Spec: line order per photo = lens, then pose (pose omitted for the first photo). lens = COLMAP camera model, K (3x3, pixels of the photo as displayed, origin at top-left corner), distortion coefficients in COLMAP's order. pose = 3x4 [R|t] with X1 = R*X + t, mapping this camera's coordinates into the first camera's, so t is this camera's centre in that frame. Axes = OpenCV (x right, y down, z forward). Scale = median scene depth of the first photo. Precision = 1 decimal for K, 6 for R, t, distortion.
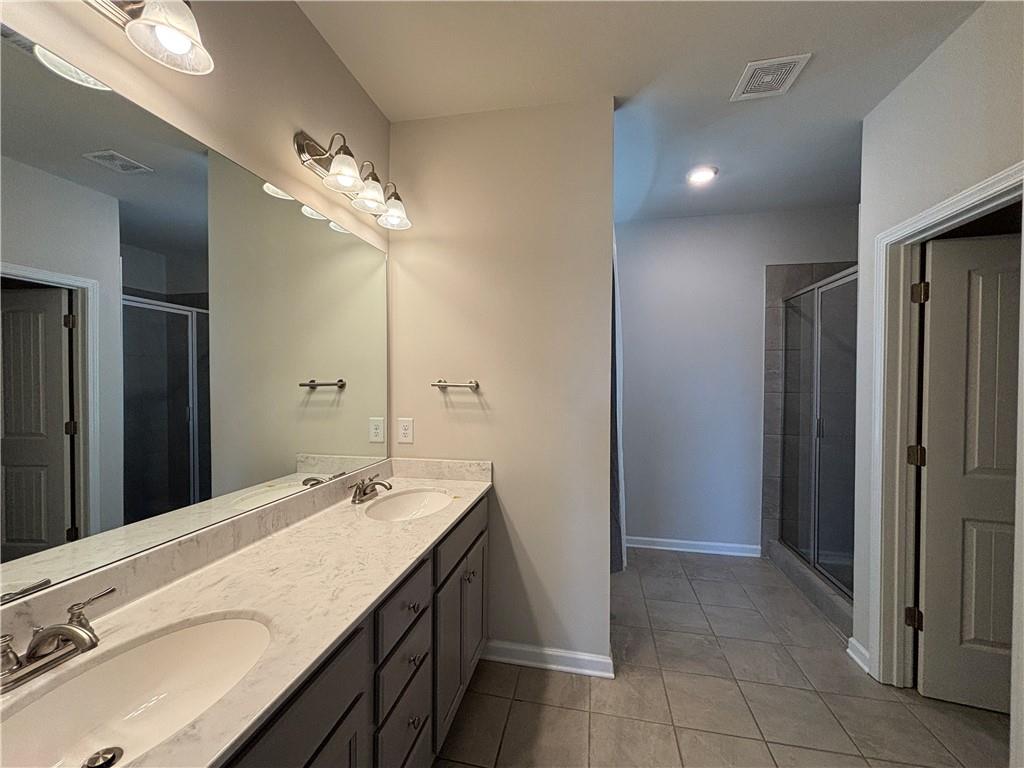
lens RADIAL K [[410.9, 0, 512.0], [0, 410.9, 384.0], [0, 0, 1]] dist [-0.000294, 0.000035]
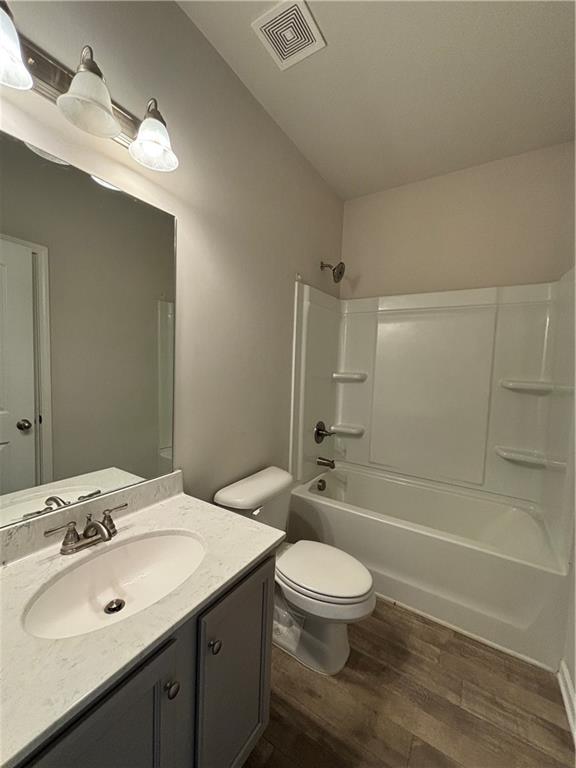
lens RADIAL K [[308.2, 0, 263.8], [0, 308.2, 396.1], [0, 0, 1]] dist [-0.000294, 0.000035]
pose [[0.918737, 0.031583, -0.393605, 0.022586], [-0.013964, 0.998771, 0.047548, -0.000622], [0.394623, -0.038188, 0.918049, 0.124546]]
